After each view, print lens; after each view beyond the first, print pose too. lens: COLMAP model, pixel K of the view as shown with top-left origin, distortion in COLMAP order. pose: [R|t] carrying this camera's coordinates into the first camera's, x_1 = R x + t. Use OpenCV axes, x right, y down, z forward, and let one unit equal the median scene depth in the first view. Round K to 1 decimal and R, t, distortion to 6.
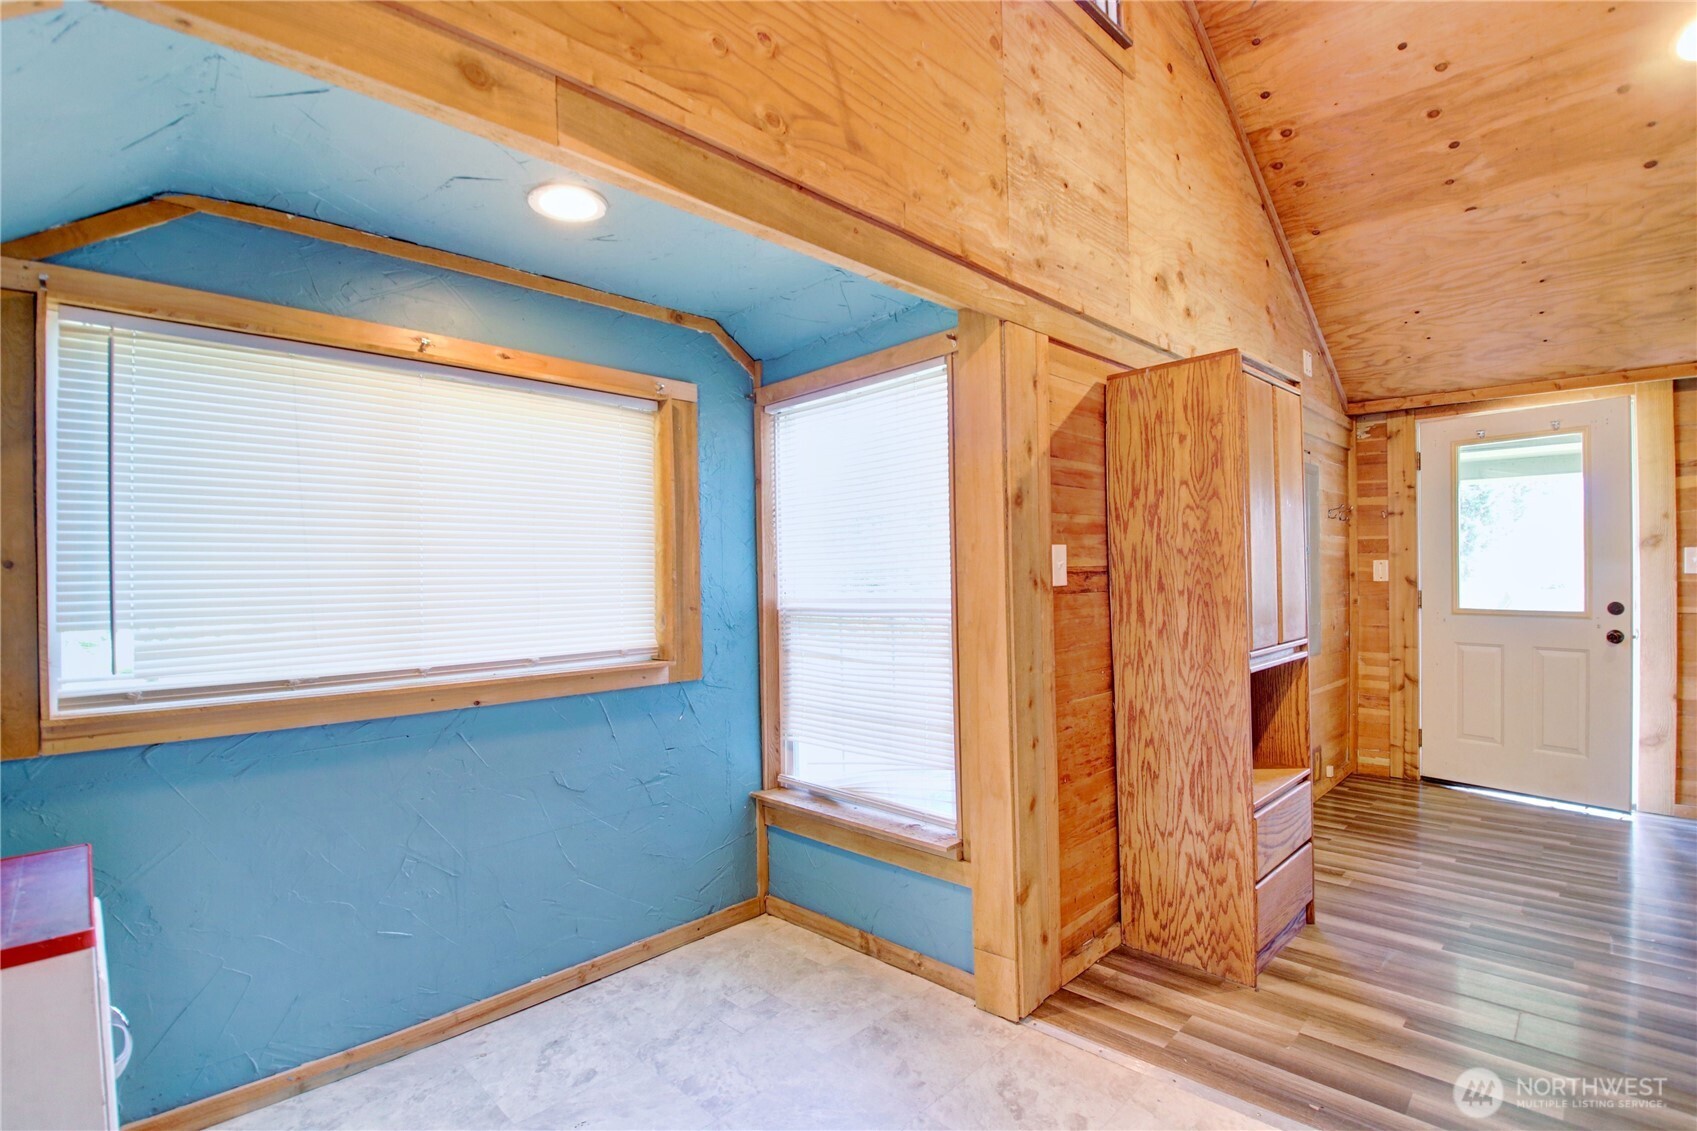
lens RADIAL K [[781.1, 0, 848.5], [0, 781.1, 565.5], [0, 0, 1]] dist [0.002231, -0.011654]
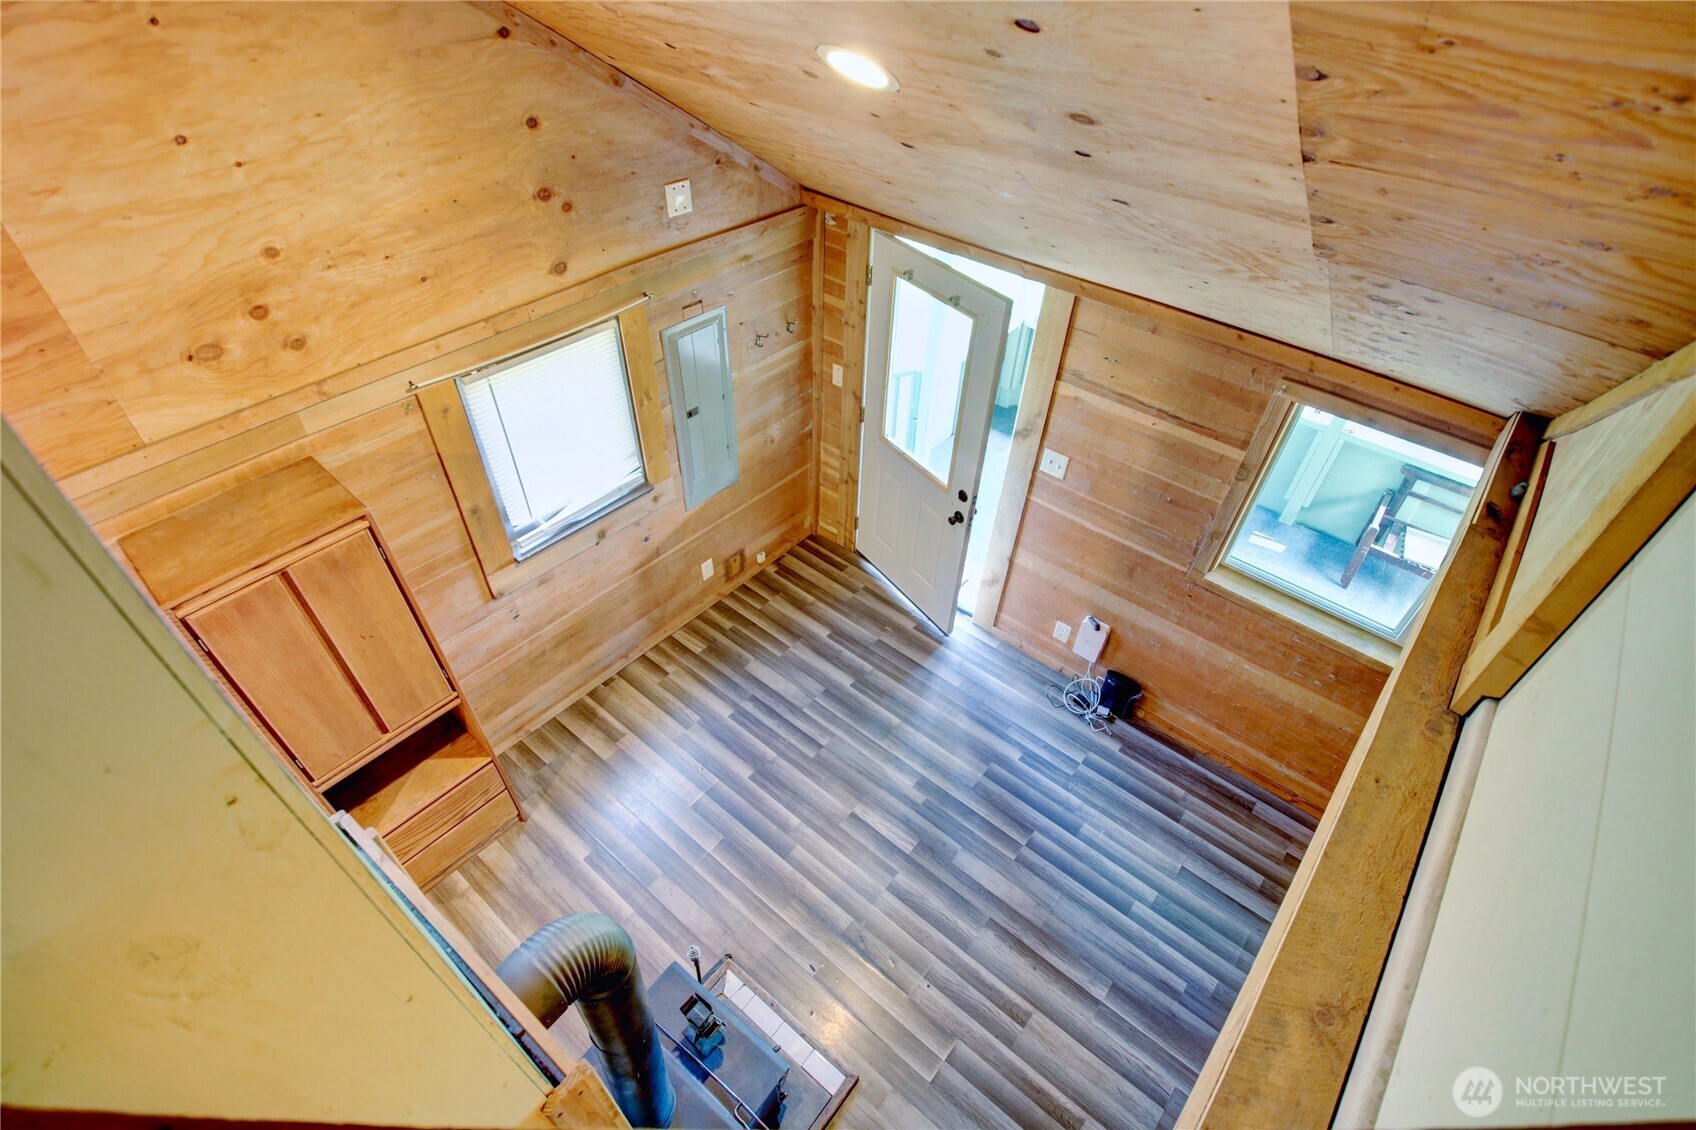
lens RADIAL K [[780.6, 0, 848.0], [0, 780.6, 565.0], [0, 0, 1]] dist [0.002231, -0.011654]
pose [[0.995625, -0.022424, 0.090707, 0.741604], [-0.046043, 0.726989, 0.685103, -0.575796], [-0.081306, -0.686282, 0.722776, 0.206090]]
